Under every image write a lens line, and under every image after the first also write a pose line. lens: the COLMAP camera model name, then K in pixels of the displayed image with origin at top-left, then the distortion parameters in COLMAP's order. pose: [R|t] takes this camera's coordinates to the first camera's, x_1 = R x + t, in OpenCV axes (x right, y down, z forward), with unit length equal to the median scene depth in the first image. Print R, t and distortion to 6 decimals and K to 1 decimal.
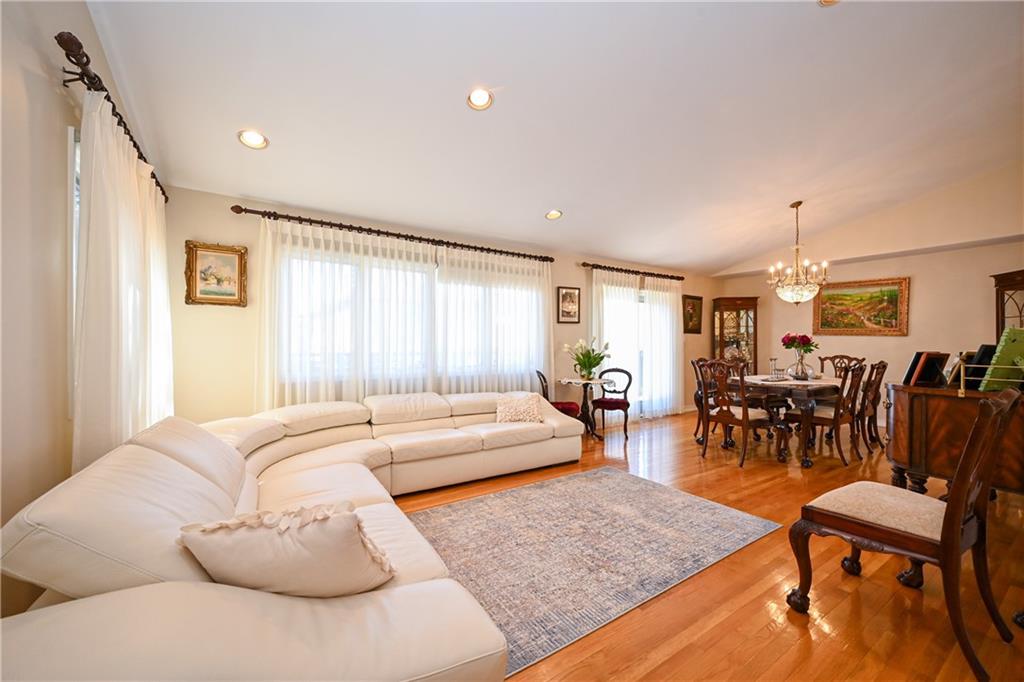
lens RADIAL K [[403.3, 0, 513.7], [0, 403.3, 342.3], [0, 0, 1]] dist [-0.000766, -0.000114]
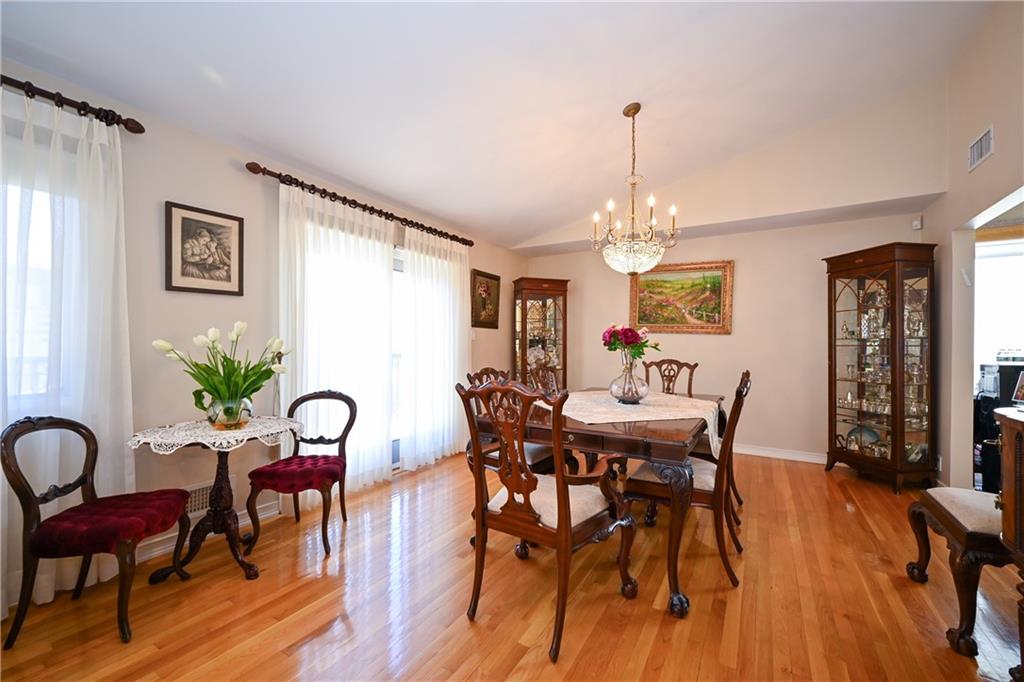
lens RADIAL K [[403.3, 0, 512.3], [0, 403.3, 340.6], [0, 0, 1]] dist [-0.000766, -0.000114]
pose [[0.907033, 0.008379, 0.420975, 0.244768], [-0.005953, 0.999957, -0.007076, 0.004969], [-0.421016, 0.003912, 0.907045, 0.450496]]
